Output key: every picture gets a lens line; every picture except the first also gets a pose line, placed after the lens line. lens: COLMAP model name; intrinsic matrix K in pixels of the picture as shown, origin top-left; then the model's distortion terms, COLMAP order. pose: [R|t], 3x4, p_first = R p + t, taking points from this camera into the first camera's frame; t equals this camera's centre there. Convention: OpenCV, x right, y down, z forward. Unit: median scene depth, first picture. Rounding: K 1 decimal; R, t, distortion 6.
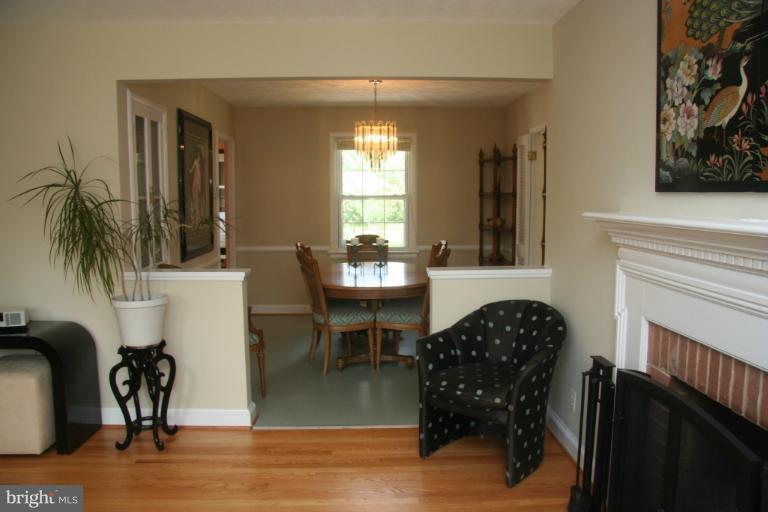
lens RADIAL K [[596.8, 0, 383.1], [0, 596.8, 253.1], [0, 0, 1]] dist [-0.171997, 0.113380]
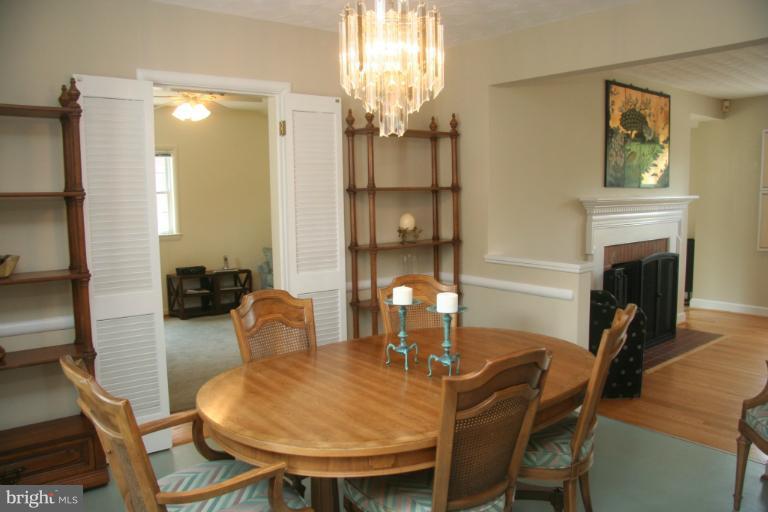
lens RADIAL K [[596.8, 0, 380.2], [0, 596.8, 255.7], [0, 0, 1]] dist [-0.171997, 0.113380]
pose [[-0.587763, -0.069412, 0.806050, -0.598783], [0.096338, 0.983219, 0.154918, -0.197647], [-0.803277, 0.168708, -0.571213, 2.163173]]
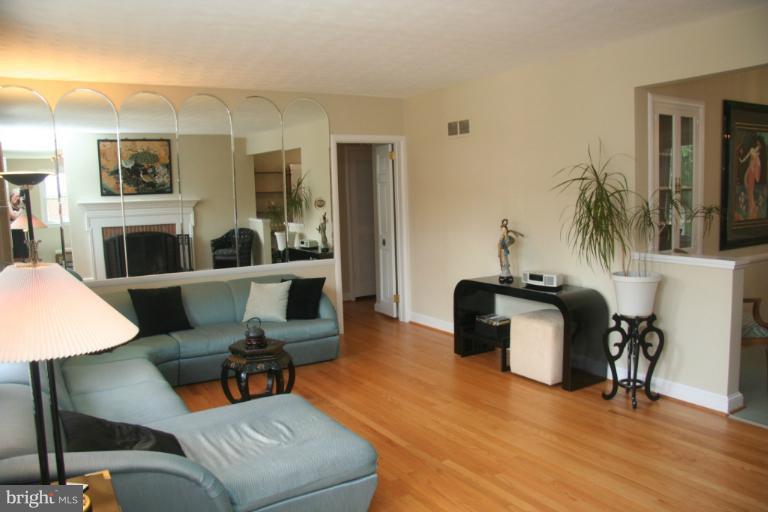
lens RADIAL K [[596.8, 0, 404.6], [0, 596.8, 266.0], [0, 0, 1]] dist [-0.171997, 0.113380]
pose [[0.509453, 0.096931, -0.855021, 0.360687], [-0.058172, 0.995242, 0.078167, -0.004904], [0.858530, 0.009915, 0.512668, 0.008310]]
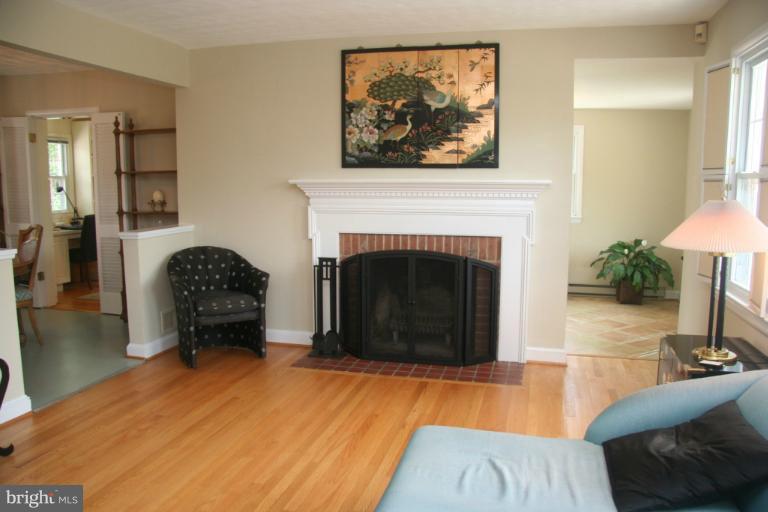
lens RADIAL K [[596.8, 0, 386.1], [0, 596.8, 260.4], [0, 0, 1]] dist [-0.171997, 0.113380]
pose [[0.278694, -0.123067, 0.952462, -1.074711], [0.088846, 0.990806, 0.102025, 0.011875], [-0.956261, 0.056189, 0.287066, 0.197034]]
